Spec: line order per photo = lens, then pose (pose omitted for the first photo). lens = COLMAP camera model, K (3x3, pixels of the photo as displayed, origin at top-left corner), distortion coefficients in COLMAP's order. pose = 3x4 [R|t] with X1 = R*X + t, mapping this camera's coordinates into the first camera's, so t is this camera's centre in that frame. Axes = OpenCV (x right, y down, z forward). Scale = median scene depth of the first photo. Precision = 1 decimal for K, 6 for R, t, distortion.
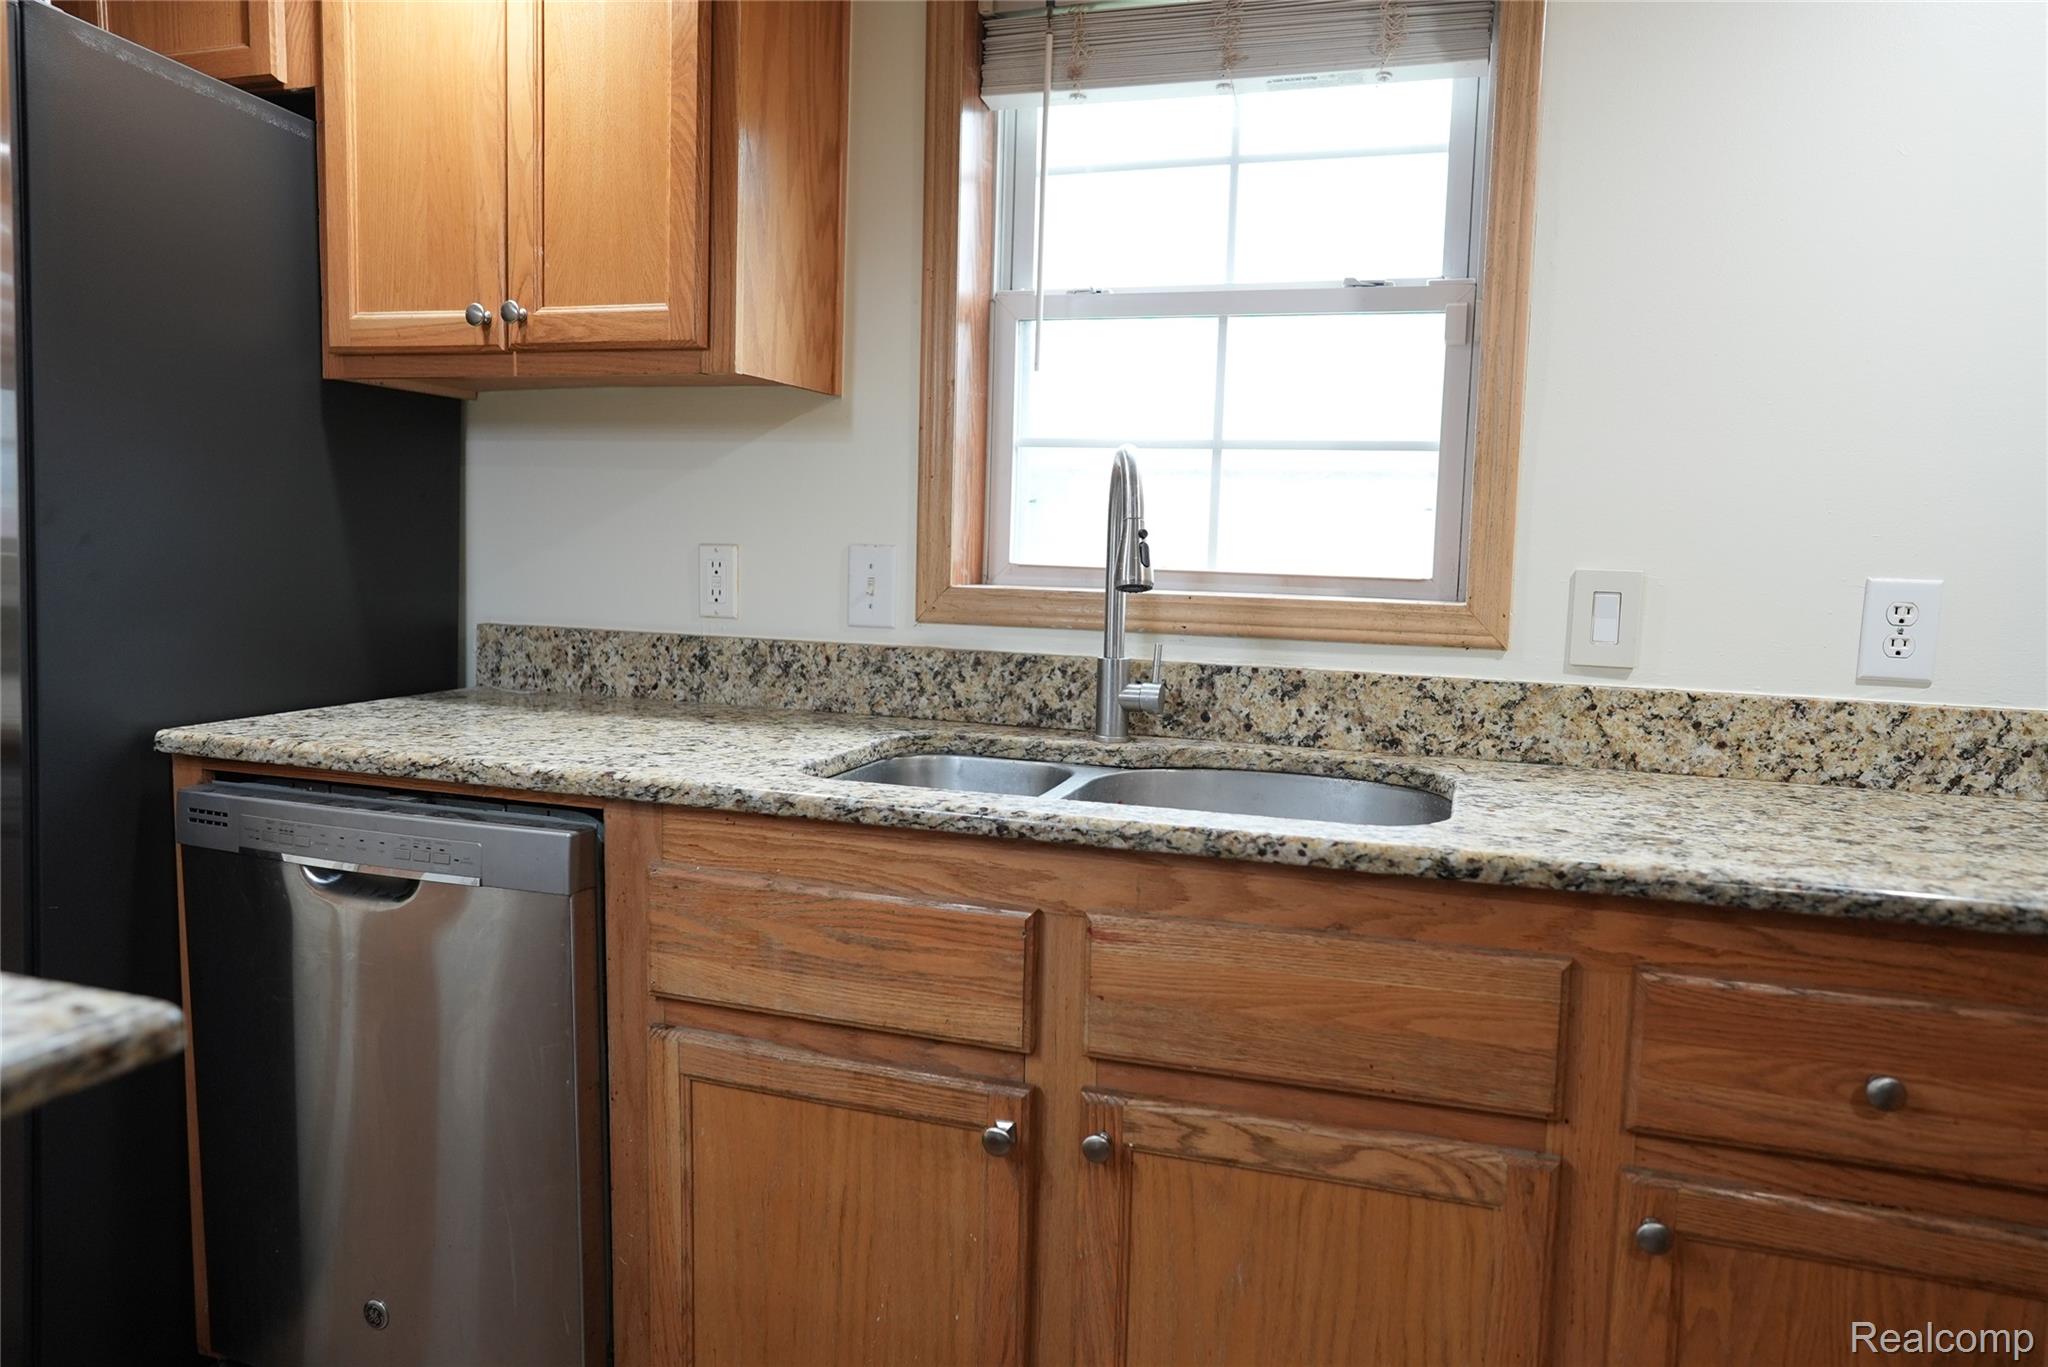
lens RADIAL K [[1379.6, 0, 1028.3], [0, 1379.6, 678.4], [0, 0, 1]] dist [-0.041390, 0.060567]
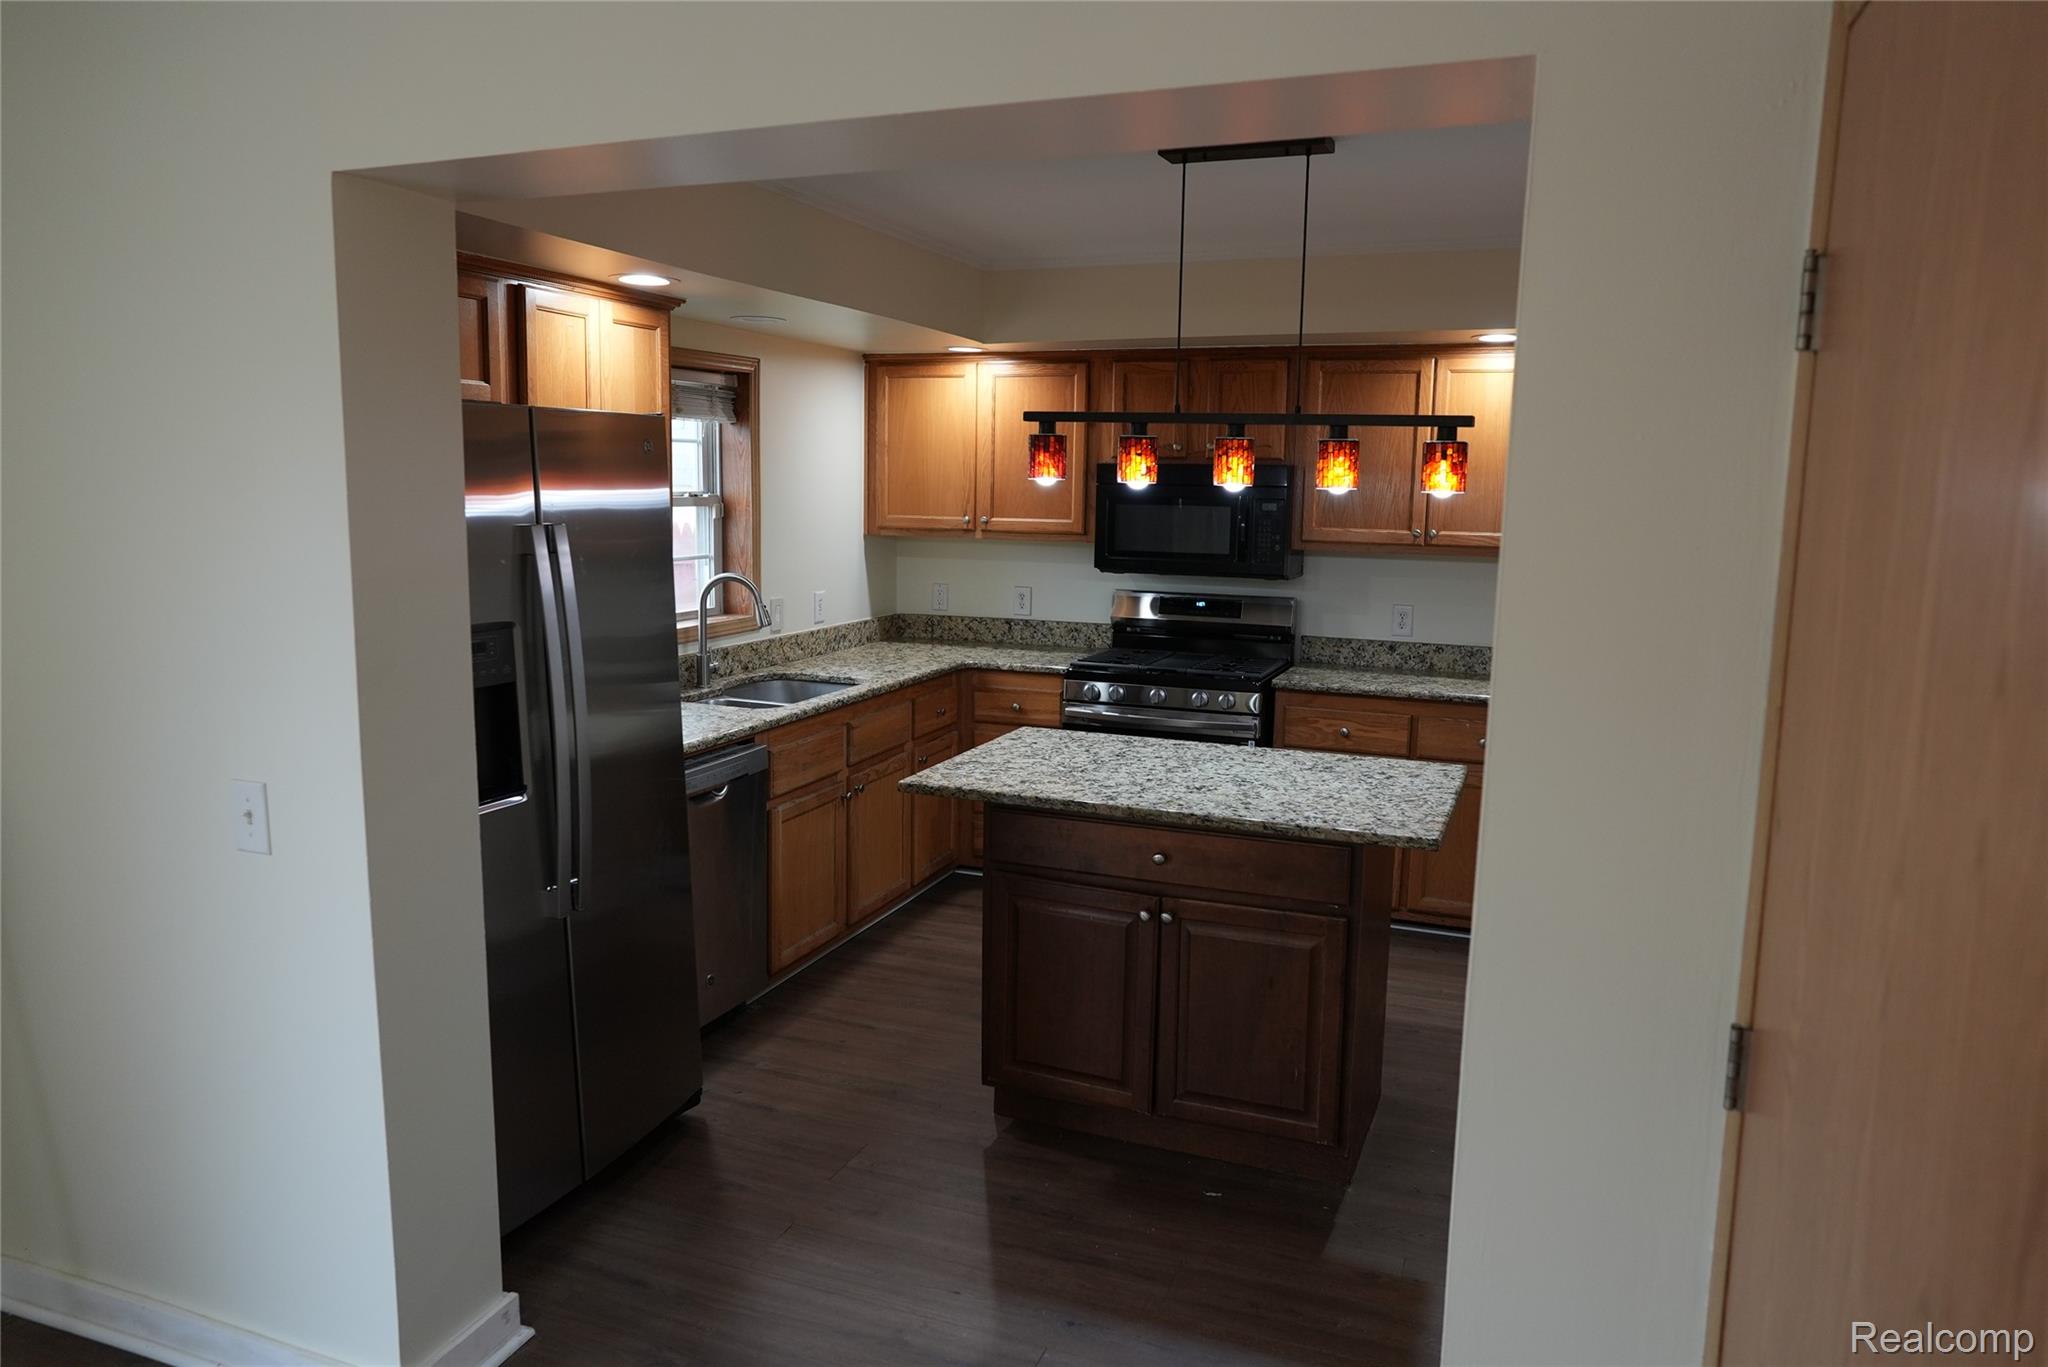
lens RADIAL K [[1379.6, 0, 1028.3], [0, 1379.6, 678.4], [0, 0, 1]] dist [-0.041390, 0.060567]
pose [[0.059656, -0.175168, 0.982730, -2.602051], [0.081697, 0.982037, 0.170085, -0.383419], [-0.994870, 0.070140, 0.072895, 0.247629]]
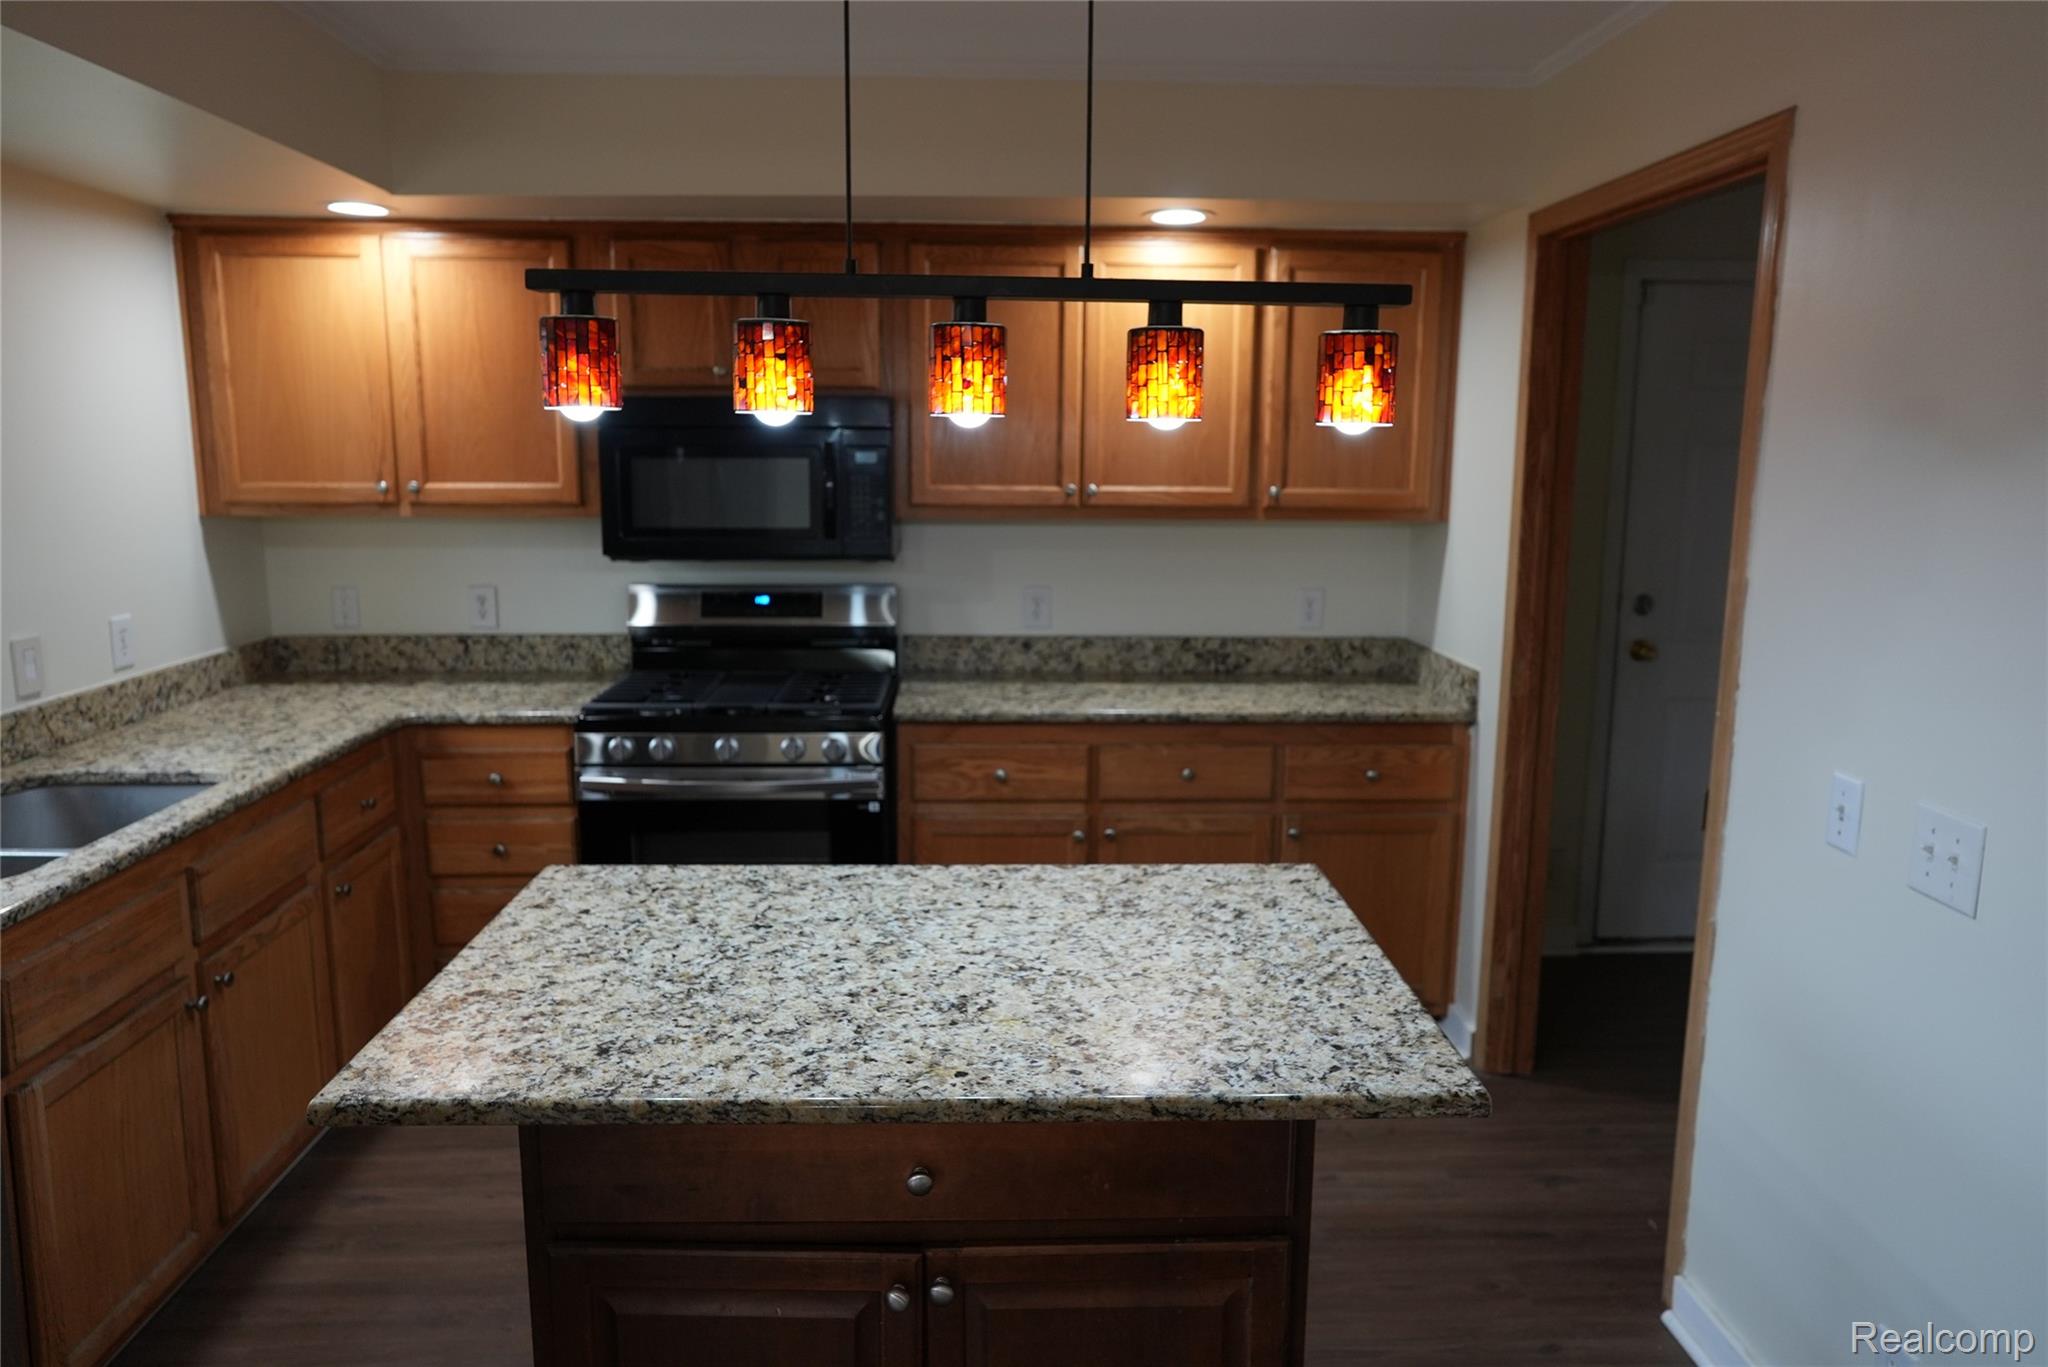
lens RADIAL K [[1379.6, 0, 1028.3], [0, 1379.6, 678.4], [0, 0, 1]] dist [-0.041390, 0.060567]
pose [[-0.343259, -0.197705, 0.918197, -1.590777], [0.072423, 0.969113, 0.235743, -0.344876], [-0.936445, 0.147419, -0.318338, 0.398283]]
